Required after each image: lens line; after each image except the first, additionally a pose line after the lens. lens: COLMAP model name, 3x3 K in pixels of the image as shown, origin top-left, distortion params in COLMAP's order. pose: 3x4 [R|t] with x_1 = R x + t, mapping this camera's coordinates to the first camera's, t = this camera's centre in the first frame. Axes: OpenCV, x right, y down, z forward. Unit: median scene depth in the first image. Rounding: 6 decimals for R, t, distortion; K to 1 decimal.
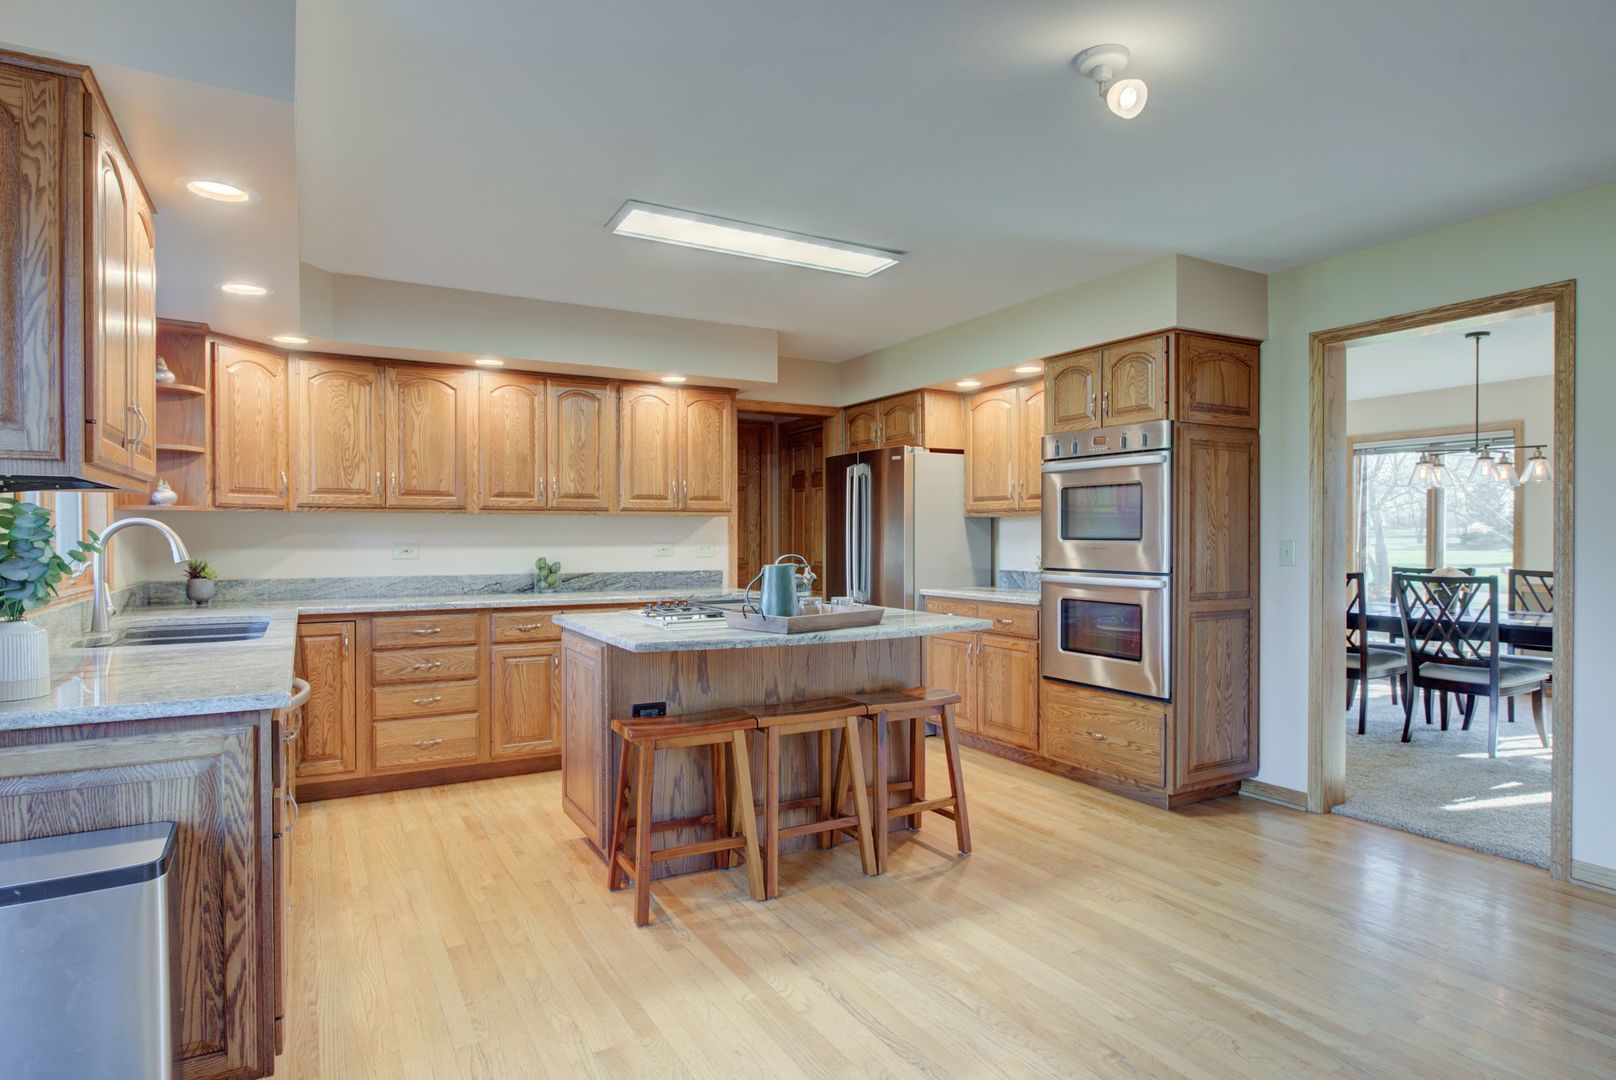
lens RADIAL K [[890.7, 0, 808.0], [0, 890.7, 540.0], [0, 0, 1]] dist [-0.003690, -0.000451]
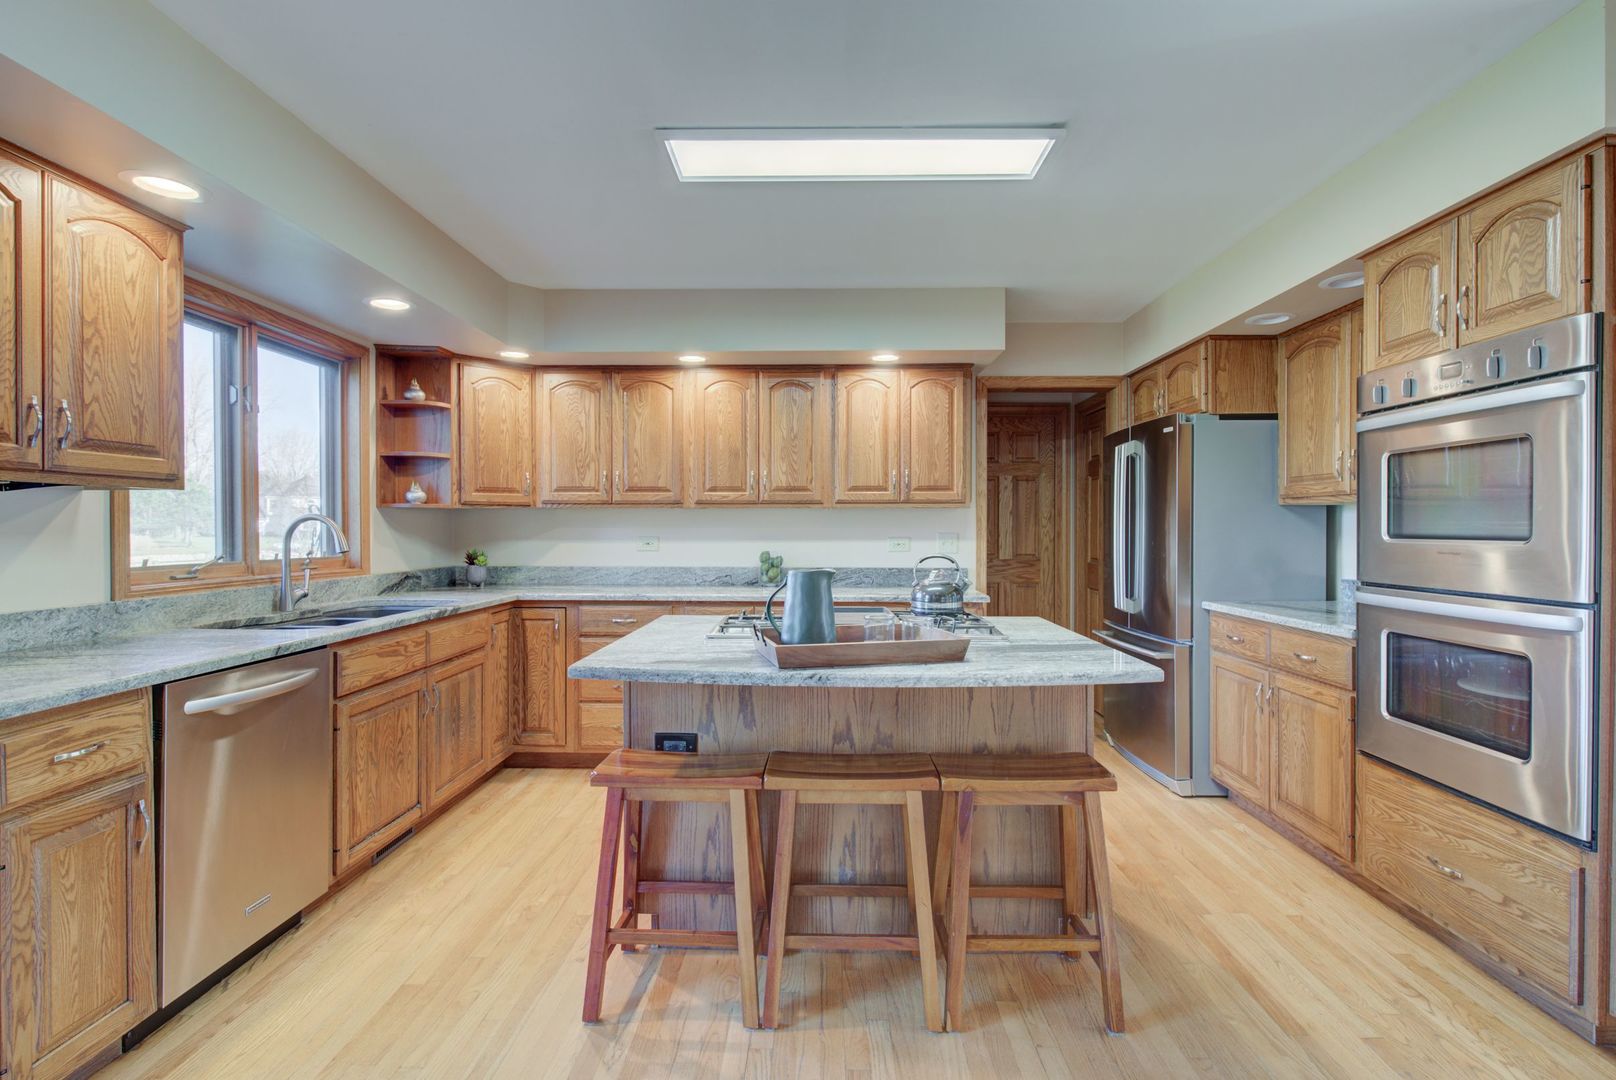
lens RADIAL K [[765.4, 0, 807.5], [0, 765.4, 530.6], [0, 0, 1]] dist [-0.002362, -0.001835]
pose [[0.856998, 0.002705, -0.515313, 0.208523], [-0.004097, 0.999990, -0.001564, -0.002832], [0.515303, 0.003452, 0.857001, 0.325067]]
